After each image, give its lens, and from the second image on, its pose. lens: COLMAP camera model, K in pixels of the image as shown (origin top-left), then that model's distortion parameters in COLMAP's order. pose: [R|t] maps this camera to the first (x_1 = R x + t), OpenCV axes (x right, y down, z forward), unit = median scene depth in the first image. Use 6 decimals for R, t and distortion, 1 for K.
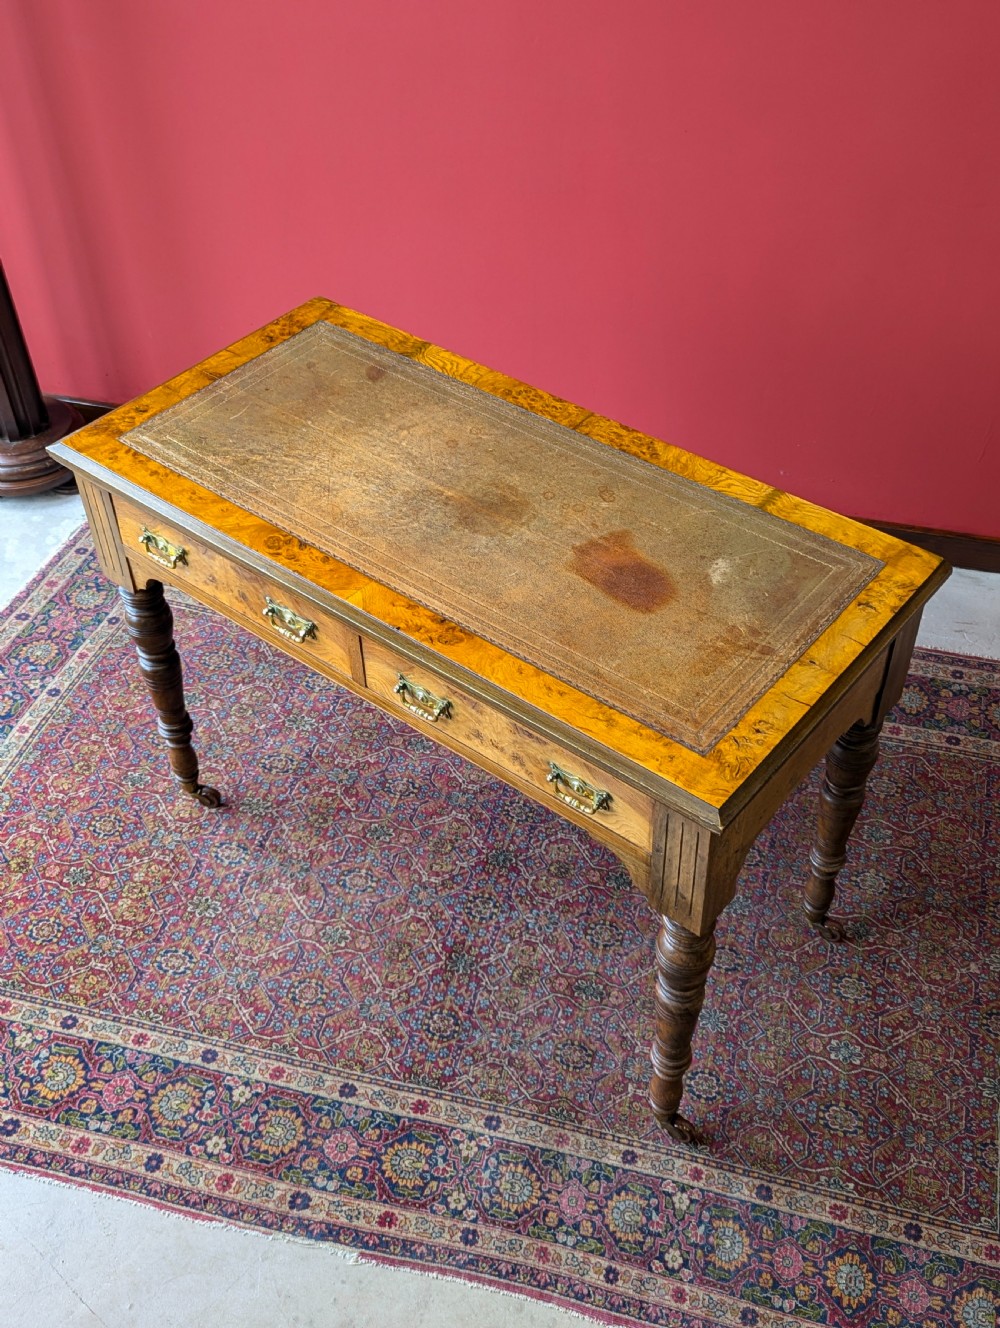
lens RADIAL K [[1429.8, 0, 534.1], [0, 1429.8, 658.9], [0, 0, 1]] dist [0.044663, 0.000000]
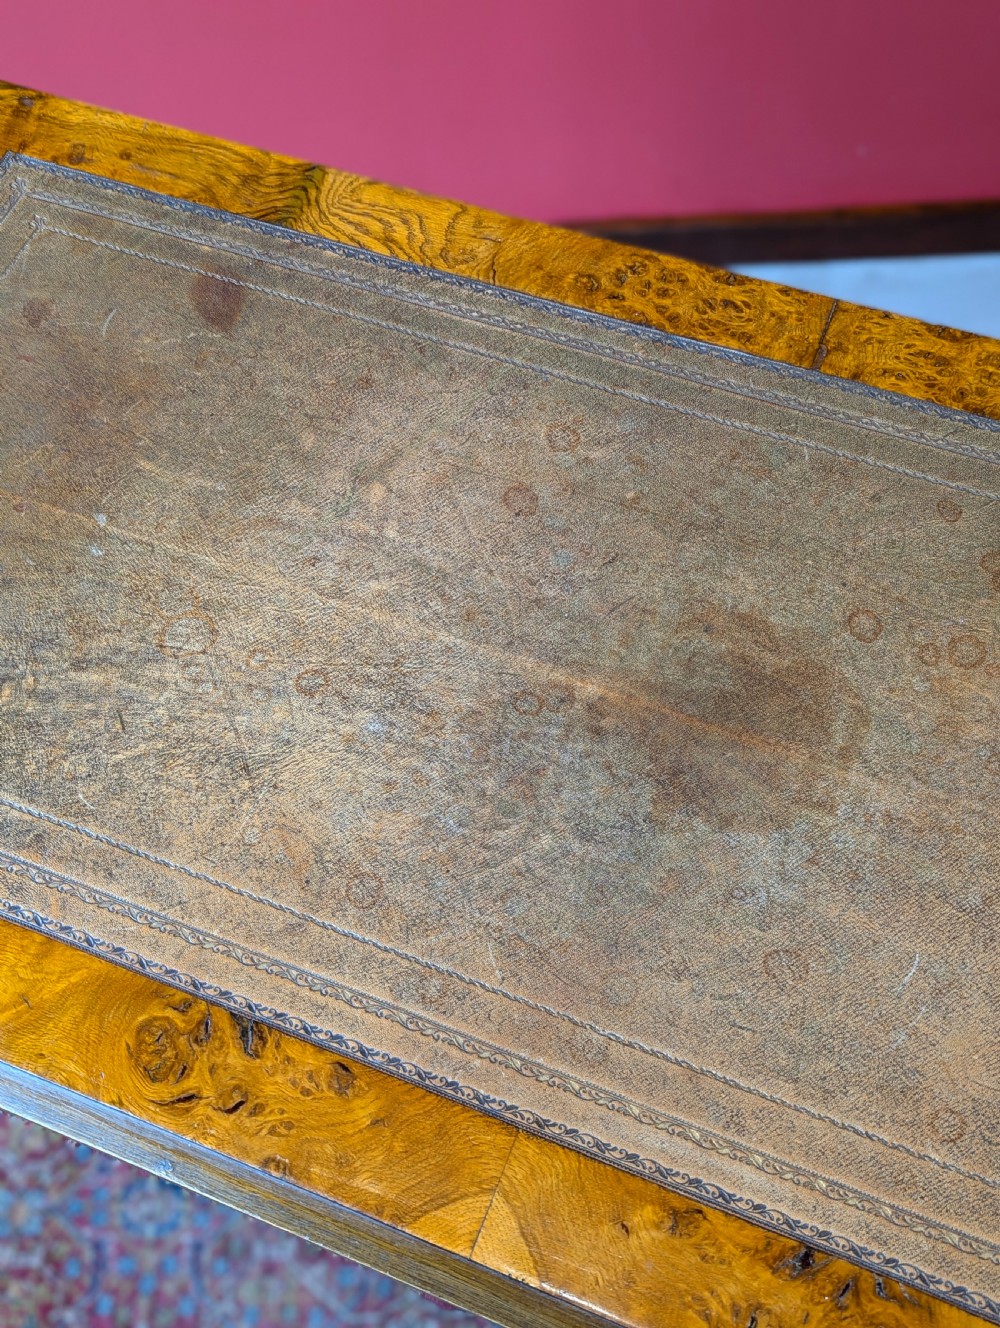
lens RADIAL K [[1429.8, 0, 525.4], [0, 1429.8, 642.5], [0, 0, 1]] dist [0.044663, 0.000000]
pose [[0.958350, -0.261621, 0.114544, -0.105596], [0.217288, 0.928198, 0.302051, -0.222842], [-0.185342, -0.264582, 0.946385, 0.640200]]
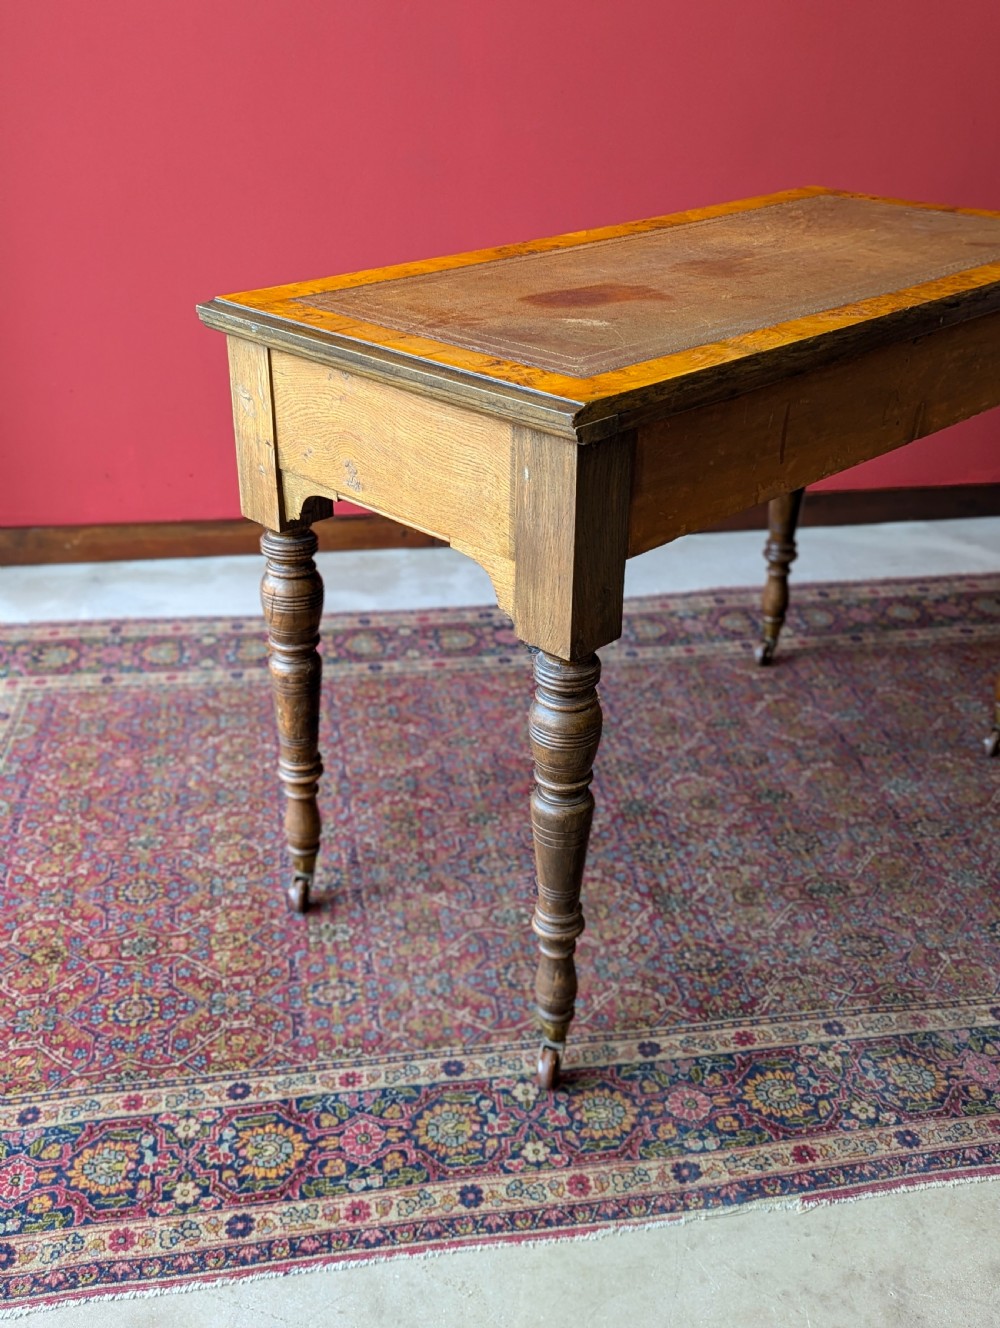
lens RADIAL K [[1429.8, 0, 510.3], [0, 1429.8, 633.1], [0, 0, 1]] dist [0.044663, 0.000000]
pose [[0.912233, -0.166962, 0.374105, -0.464586], [0.265593, 0.936307, -0.229762, 0.260672], [-0.311916, 0.308956, 0.898474, 0.283747]]
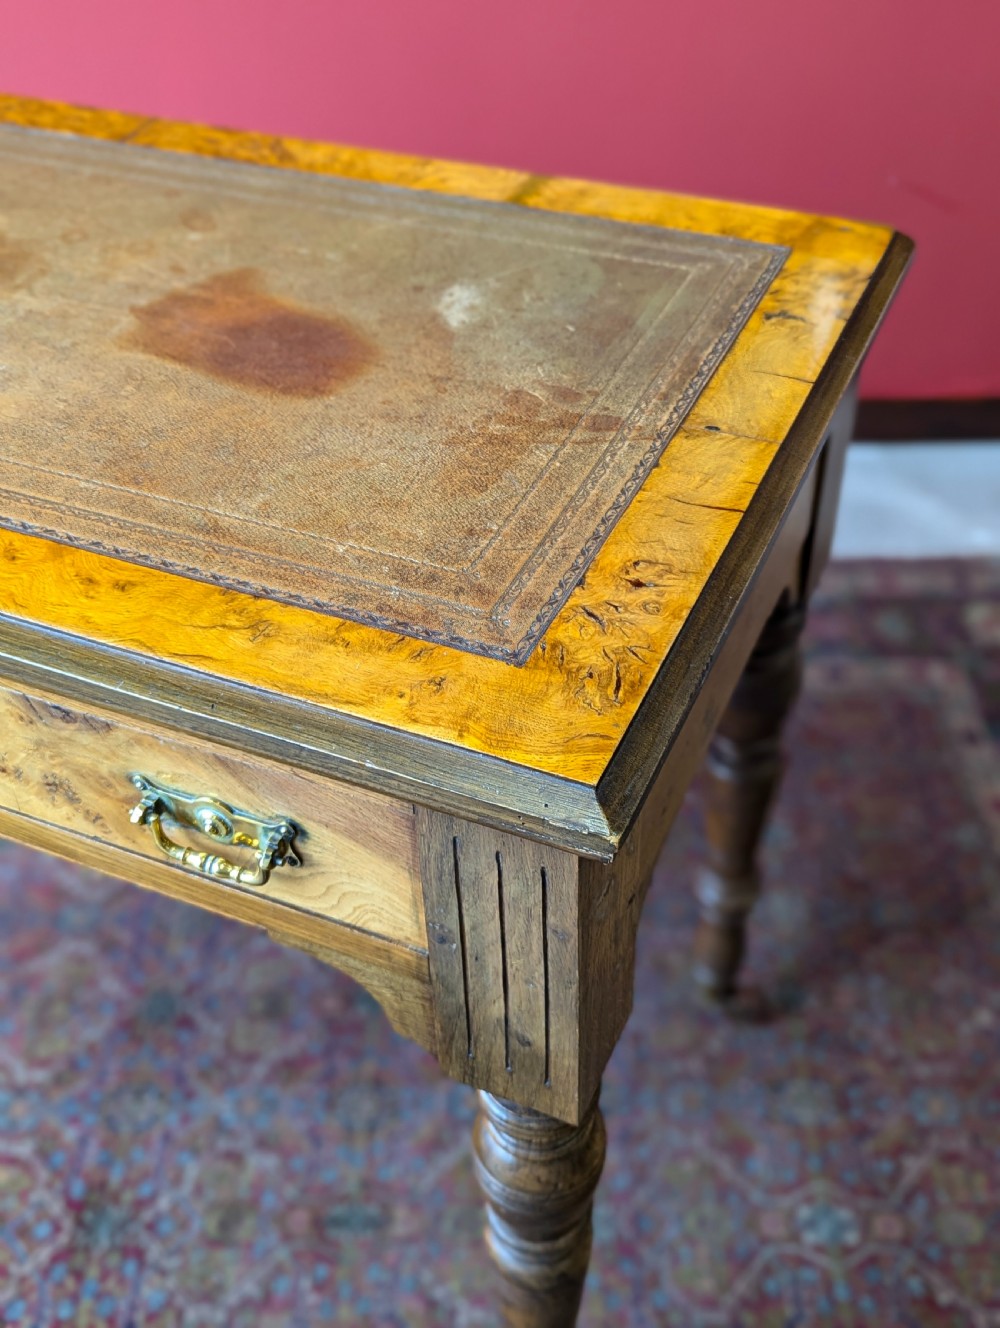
lens RADIAL K [[1429.8, 0, 526.3], [0, 1429.8, 640.5], [0, 0, 1]] dist [0.044663, 0.000000]
pose [[0.966267, -0.170924, 0.192649, 0.038073], [0.183273, 0.981885, -0.048085, 0.062118], [-0.180941, 0.081771, 0.980089, 0.489850]]
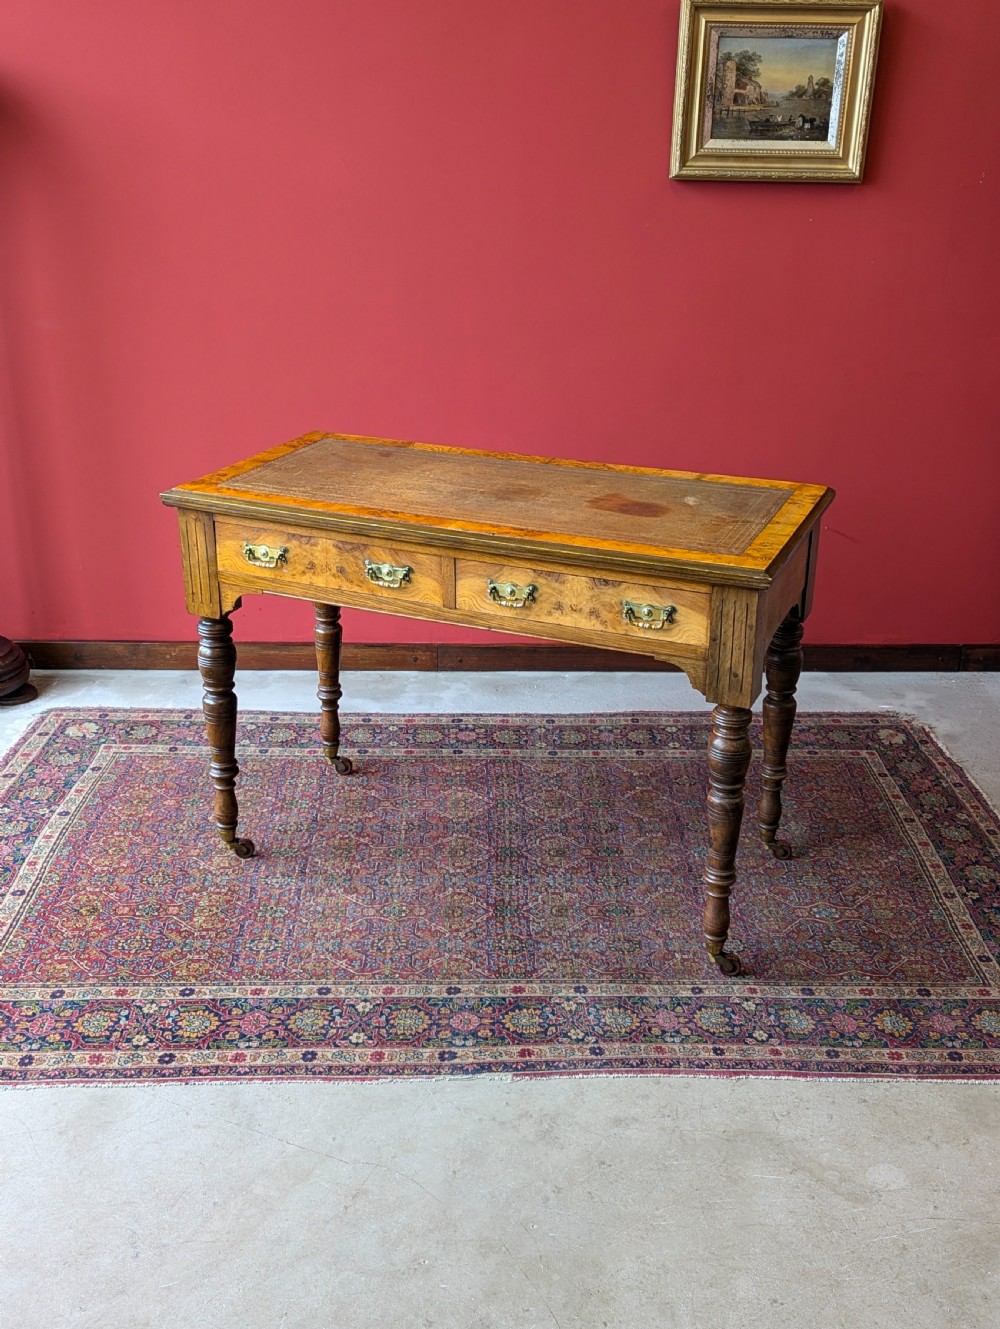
lens RADIAL K [[1430.9, 0, 540.8], [0, 1430.9, 643.5], [0, 0, 1]] dist [0.044663, 0.000000]
pose [[0.956516, -0.085441, 0.278886, -0.378896], [0.182822, 0.920630, -0.344988, 0.476349], [-0.227274, 0.380973, 0.896217, -0.175295]]
